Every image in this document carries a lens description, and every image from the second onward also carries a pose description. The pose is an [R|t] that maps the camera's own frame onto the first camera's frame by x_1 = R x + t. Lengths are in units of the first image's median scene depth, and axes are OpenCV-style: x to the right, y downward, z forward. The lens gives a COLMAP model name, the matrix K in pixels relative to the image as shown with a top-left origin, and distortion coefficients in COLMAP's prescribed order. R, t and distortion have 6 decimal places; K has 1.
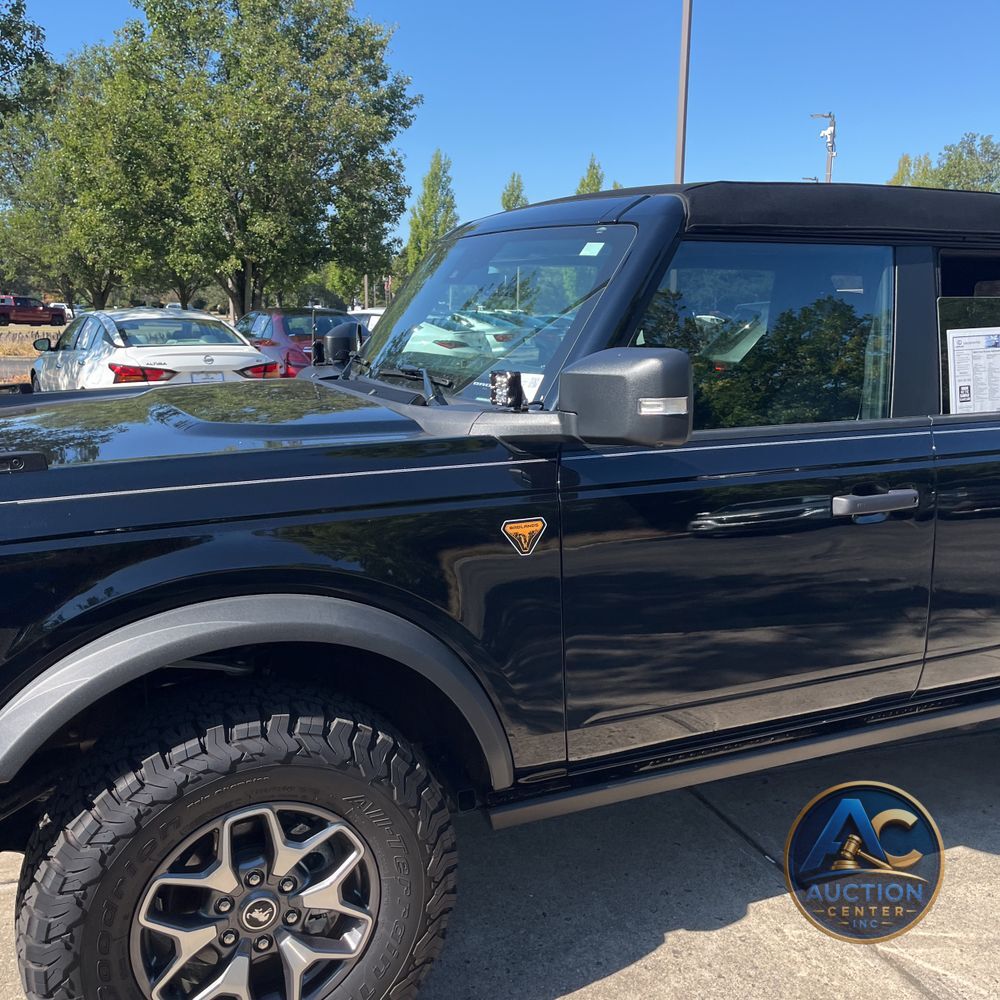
lens RADIAL K [[999.4, 0, 474.8], [0, 999.4, 511.6], [0, 0, 1]] dist [0.031198, -0.023283]
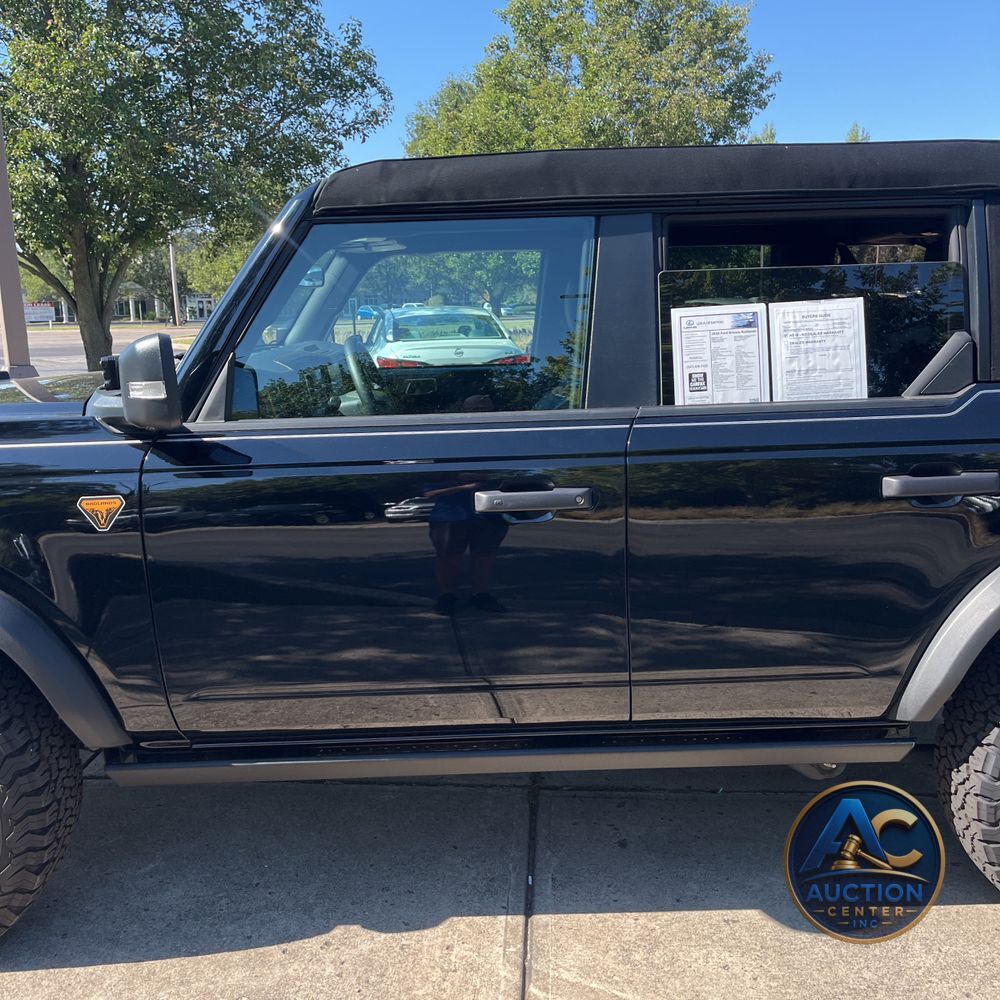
lens RADIAL K [[991.3, 0, 497.4], [0, 991.3, 513.0], [0, 0, 1]] dist [0.048465, -0.057793]
pose [[0.921403, 0.053065, -0.384968, 0.662988], [-0.049307, 0.998591, 0.019634, -0.012941], [0.385468, 0.000891, 0.922721, 0.144910]]
